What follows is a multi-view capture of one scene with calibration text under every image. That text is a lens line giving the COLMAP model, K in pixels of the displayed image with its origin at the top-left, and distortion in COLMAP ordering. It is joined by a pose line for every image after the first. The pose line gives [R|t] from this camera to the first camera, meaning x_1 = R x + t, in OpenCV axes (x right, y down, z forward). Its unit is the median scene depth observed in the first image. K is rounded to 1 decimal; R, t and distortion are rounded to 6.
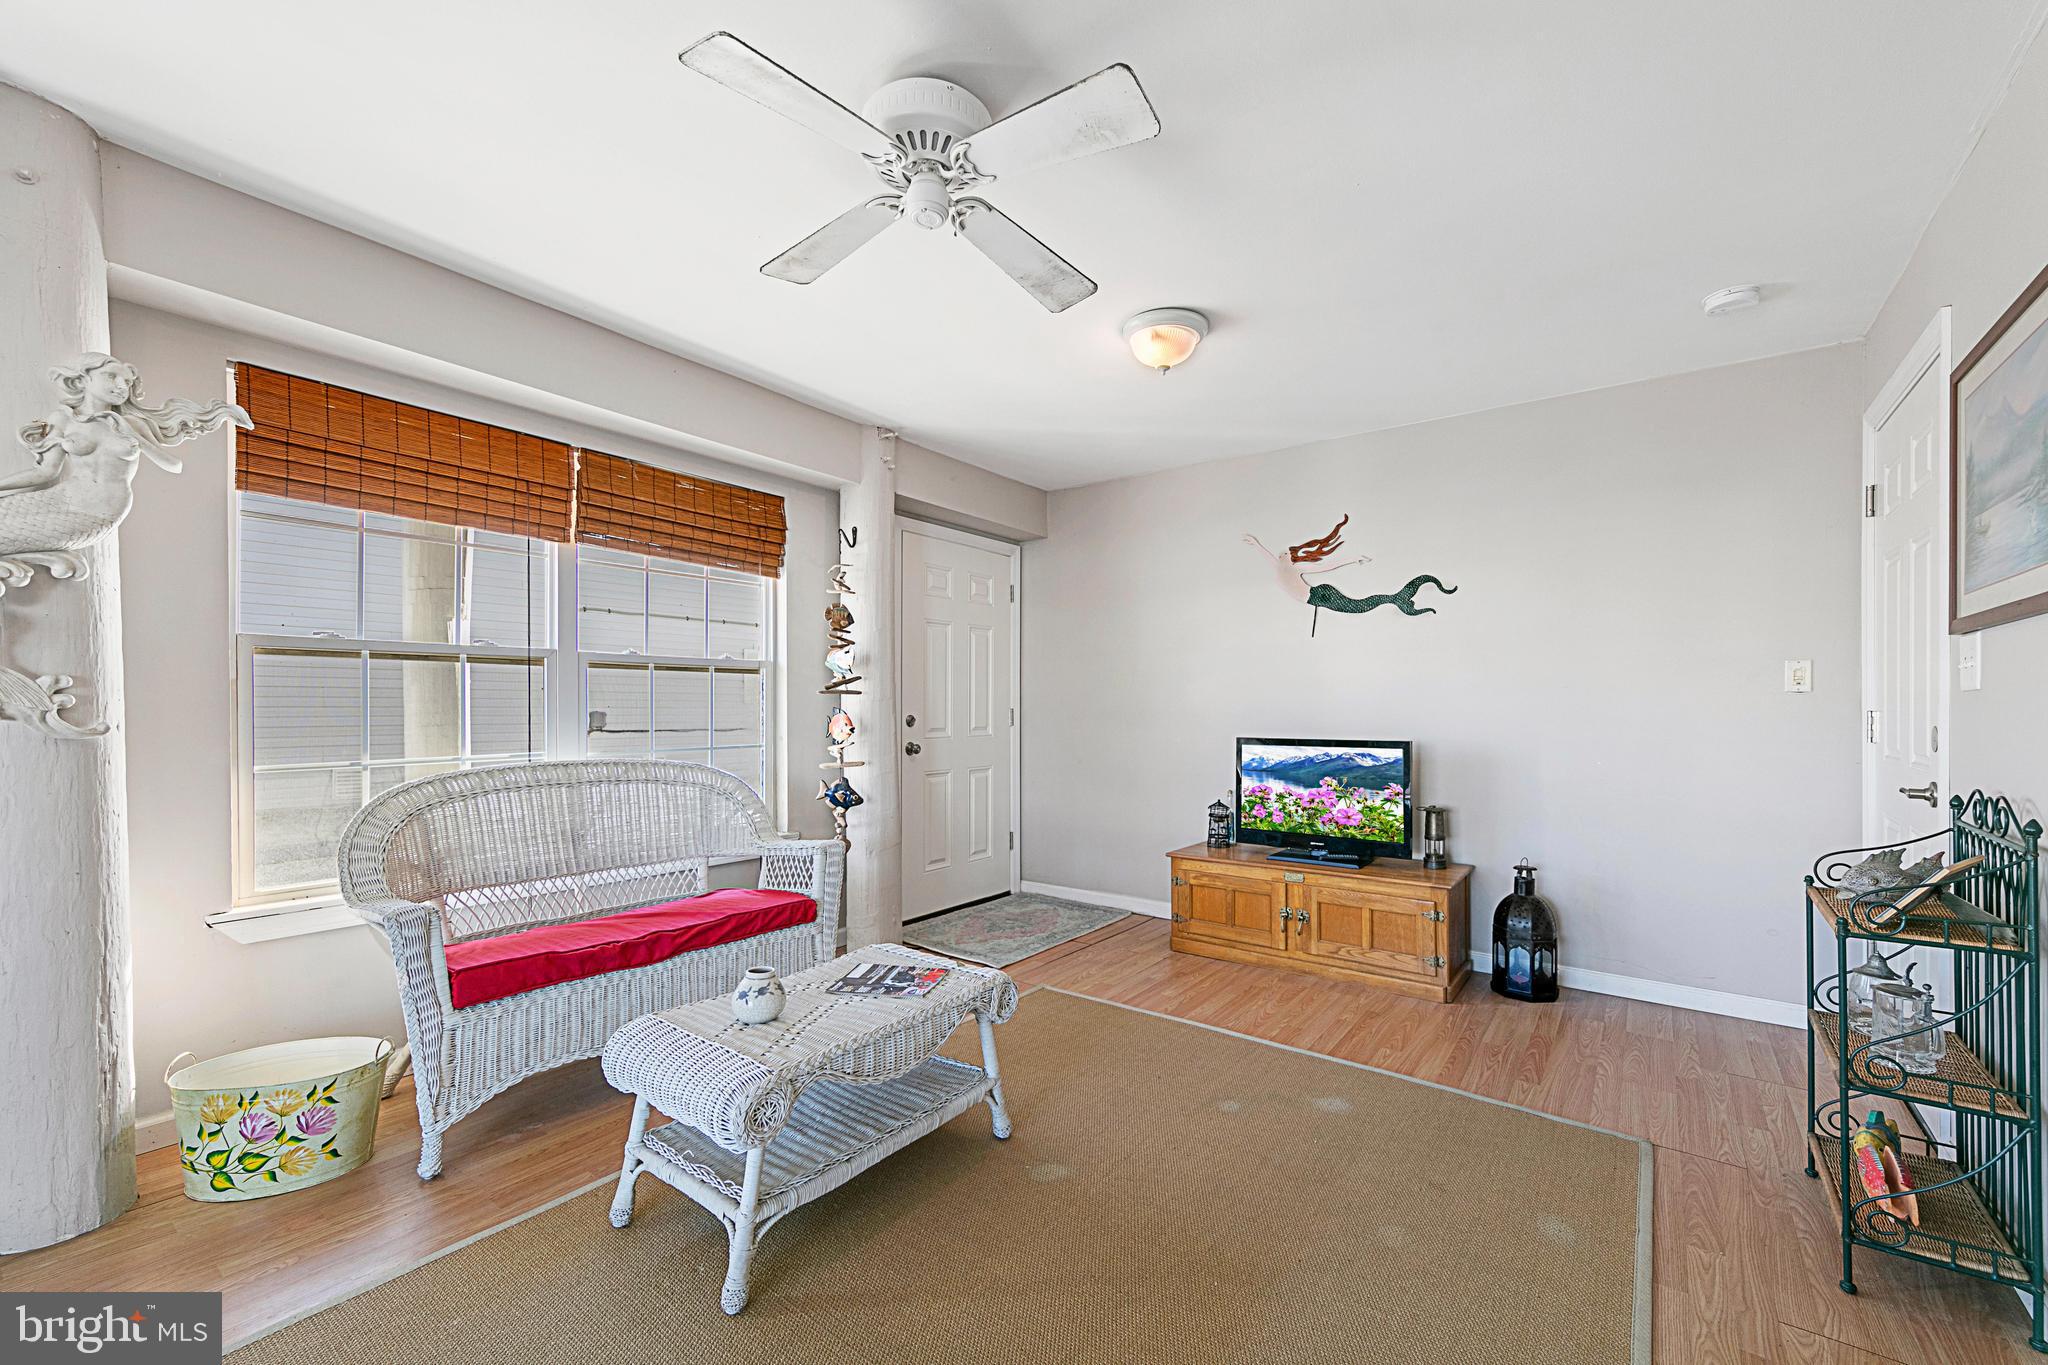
lens RADIAL K [[815.5, 0, 1028.8], [0, 815.5, 690.9], [0, 0, 1]] dist [0.012398, -0.006382]
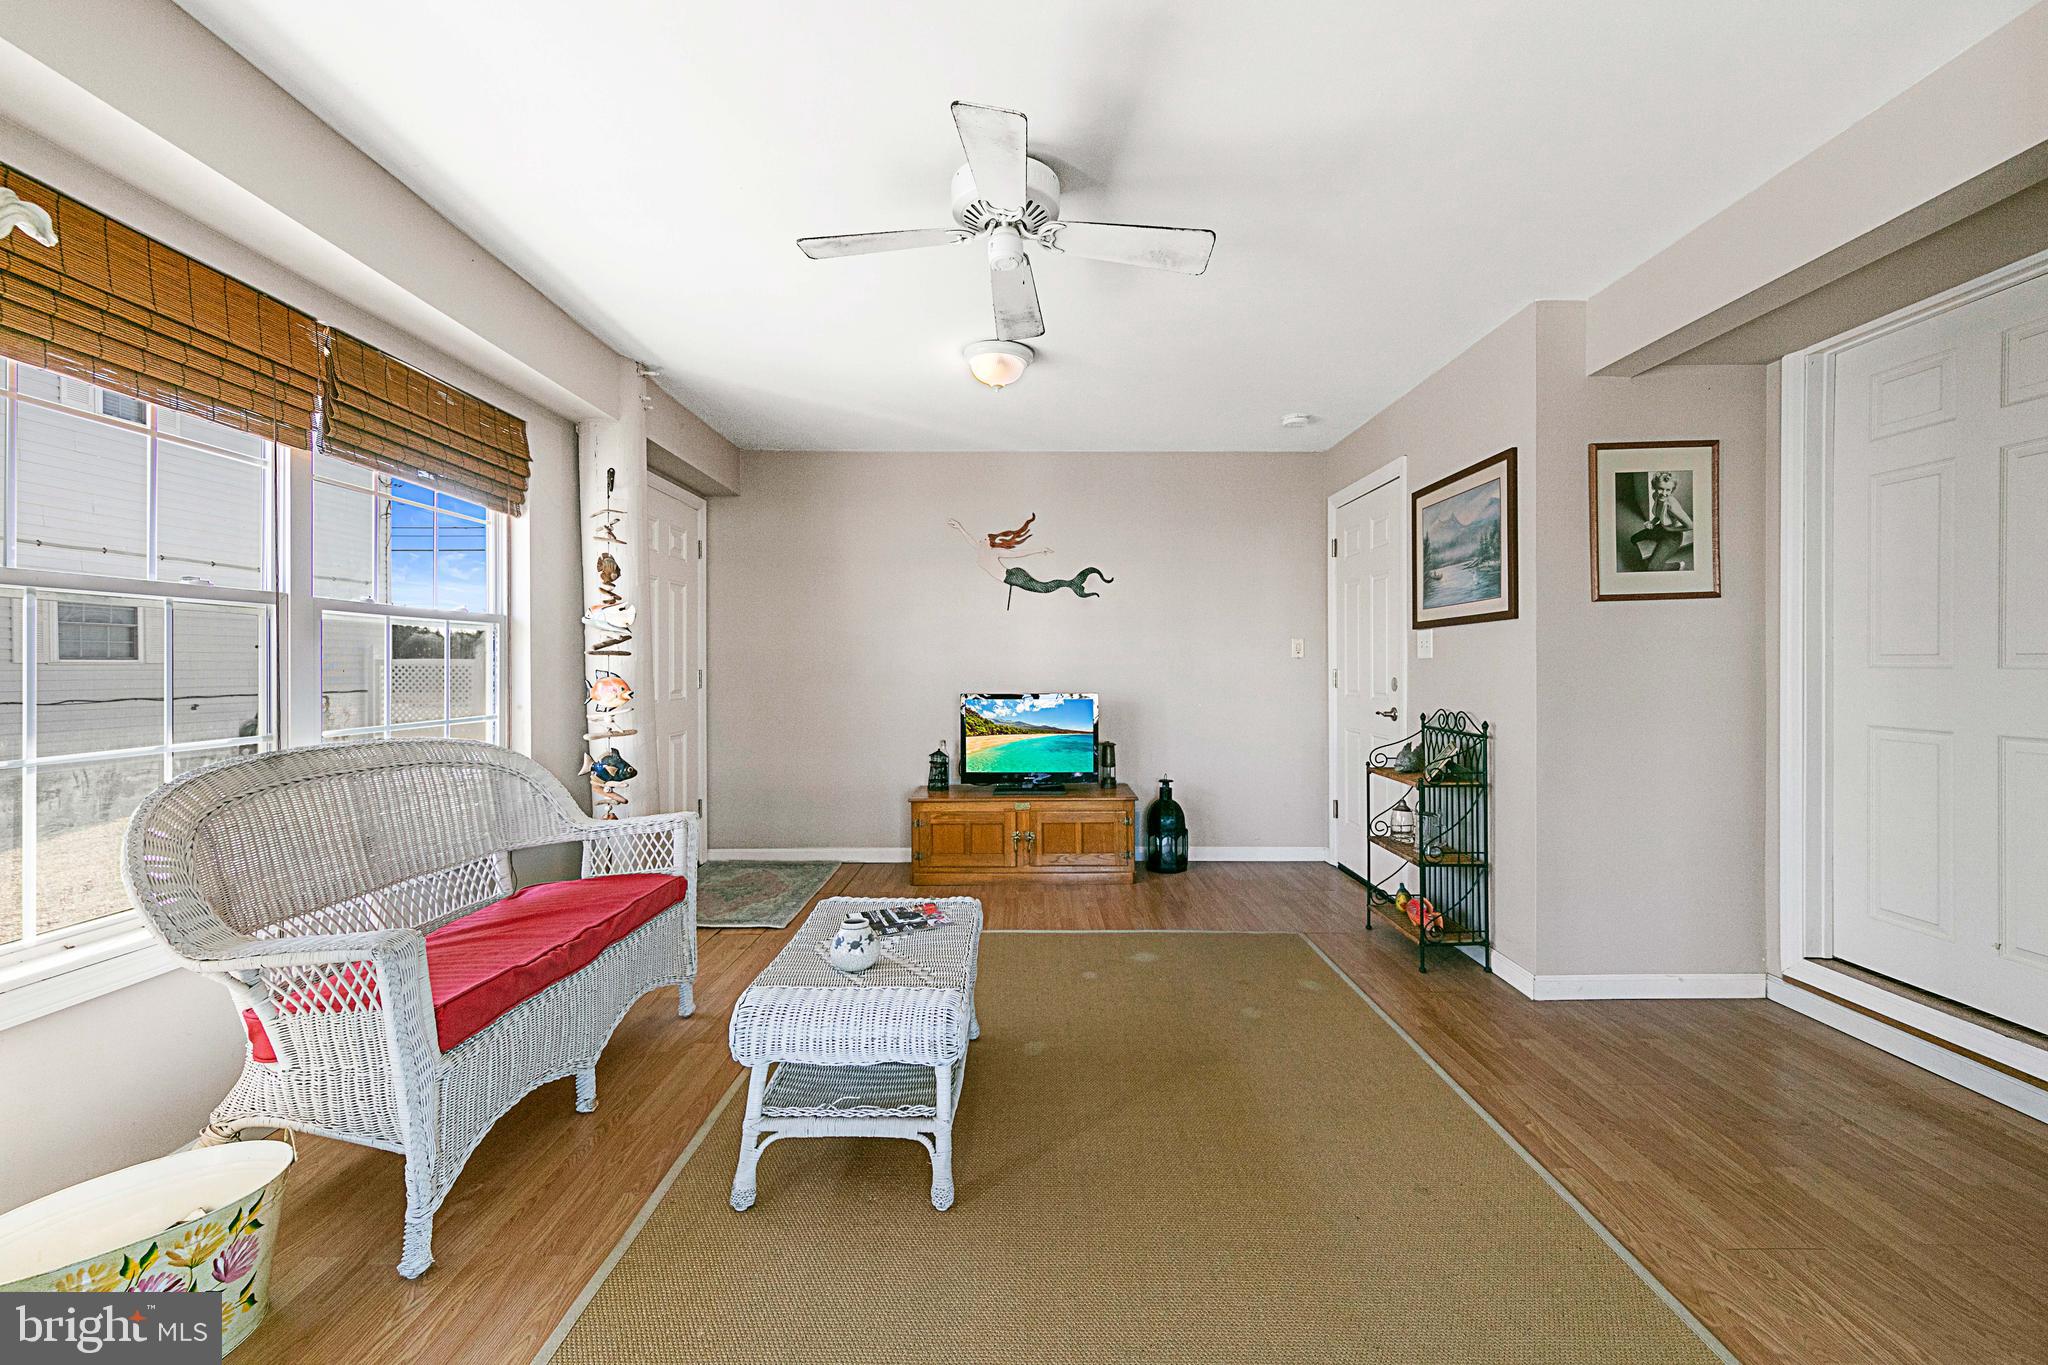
lens RADIAL K [[816.5, 0, 1021.4], [0, 816.5, 644.1], [0, 0, 1]] dist [0.002229, -0.000370]
pose [[0.800234, 0.014330, 0.599516, -0.418974], [-0.009956, 0.999894, -0.010611, -0.003233], [-0.599605, 0.002522, 0.800292, 0.015544]]
